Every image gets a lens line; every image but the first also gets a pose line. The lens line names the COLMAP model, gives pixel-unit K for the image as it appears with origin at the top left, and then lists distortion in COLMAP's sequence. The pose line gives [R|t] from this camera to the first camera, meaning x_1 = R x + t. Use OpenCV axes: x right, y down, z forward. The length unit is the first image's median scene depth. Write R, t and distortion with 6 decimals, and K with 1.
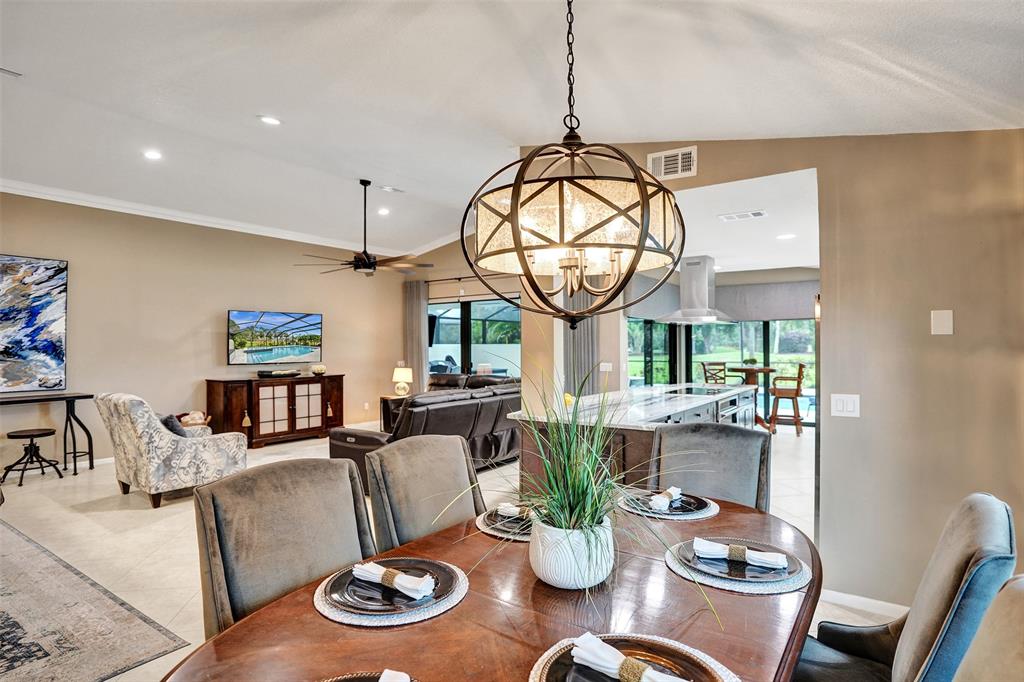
lens RADIAL K [[556.6, 0, 501.1], [0, 556.6, 335.4], [0, 0, 1]] dist [-0.047604, 0.023078]
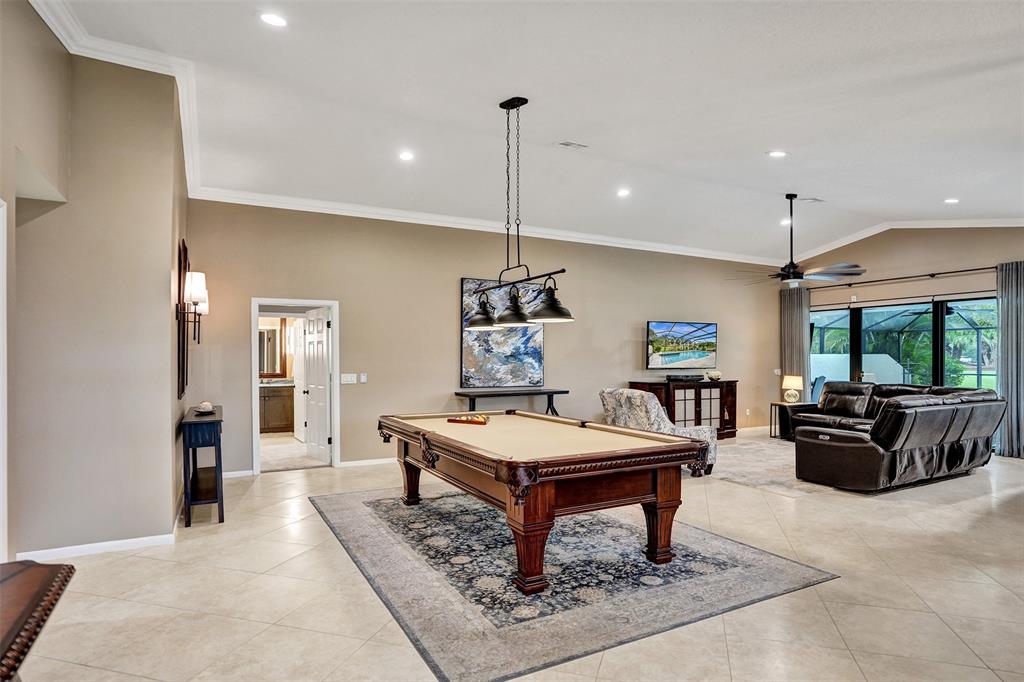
lens RADIAL K [[556.6, 0, 508.9], [0, 556.6, 363.4], [0, 0, 1]] dist [-0.047604, 0.023078]
pose [[0.894515, 0.011055, -0.446902, -0.257824], [0.003154, 0.999513, 0.031036, 0.005502], [0.447027, -0.029172, 0.894044, -0.183593]]
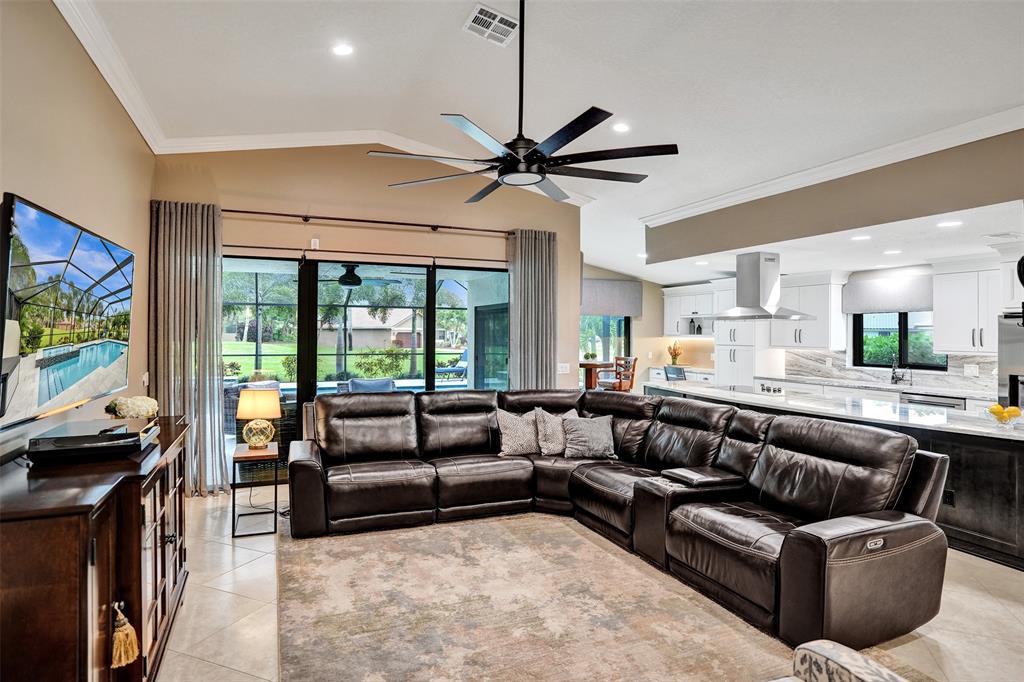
lens RADIAL K [[569.2, 0, 503.5], [0, 569.2, 325.9], [0, 0, 1]] dist [-0.042595, 0.000585]
pose [[0.512168, 0.020907, 0.858631, -0.645168], [-0.026977, 0.999602, -0.008248, 0.006319], [-0.858462, -0.018939, 0.512528, 0.769812]]
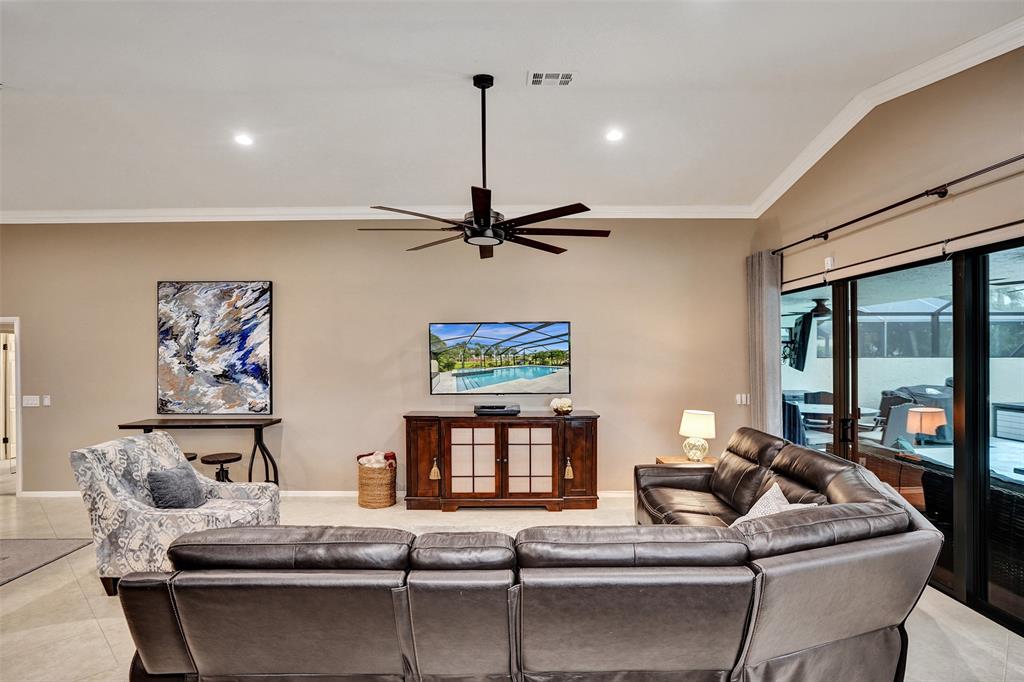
lens RADIAL K [[556.6, 0, 504.7], [0, 556.6, 347.4], [0, 0, 1]] dist [-0.047604, 0.023078]
pose [[0.580437, -0.002543, -0.814301, 0.212855], [0.019595, 0.999749, 0.010846, -0.019499], [0.814069, -0.022251, 0.580342, 0.691310]]
